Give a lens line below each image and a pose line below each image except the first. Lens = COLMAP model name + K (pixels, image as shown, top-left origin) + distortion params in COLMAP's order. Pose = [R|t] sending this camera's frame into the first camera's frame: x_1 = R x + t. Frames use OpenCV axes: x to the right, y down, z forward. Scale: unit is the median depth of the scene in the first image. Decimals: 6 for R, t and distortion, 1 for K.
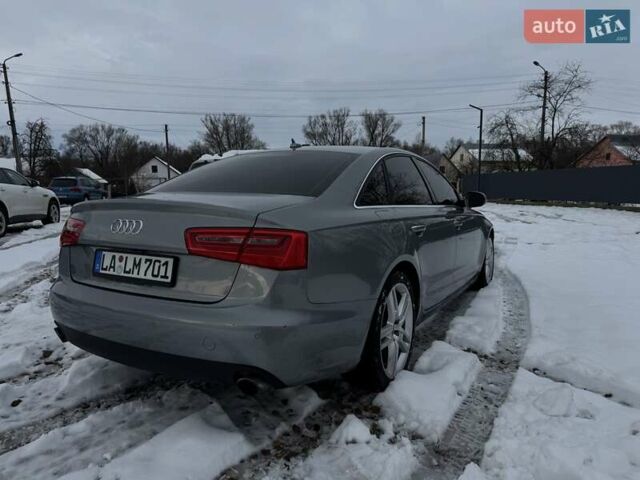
lens RADIAL K [[452.2, 0, 320.0], [0, 452.2, 241.4], [0, 0, 1]] dist [0.003908, -0.006180]
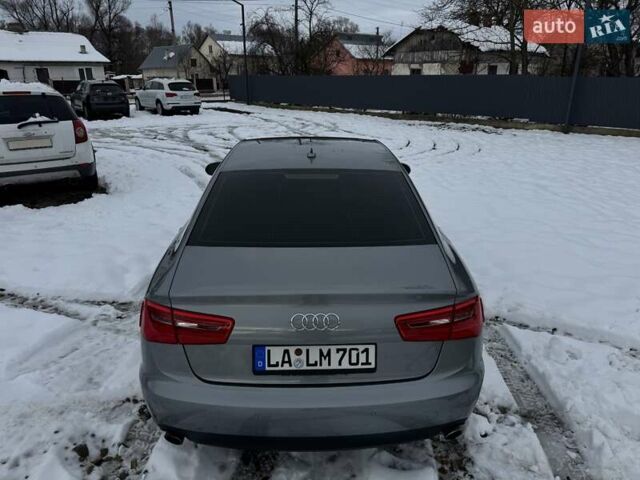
lens RADIAL K [[447.5, 0, 325.2], [0, 447.5, 241.8], [0, 0, 1]] dist [0.046787, -0.041774]
pose [[0.849522, -0.170133, 0.499367, -0.679811], [0.050299, 0.968380, 0.244356, -0.336122], [-0.525151, -0.182468, 0.831217, 0.206970]]
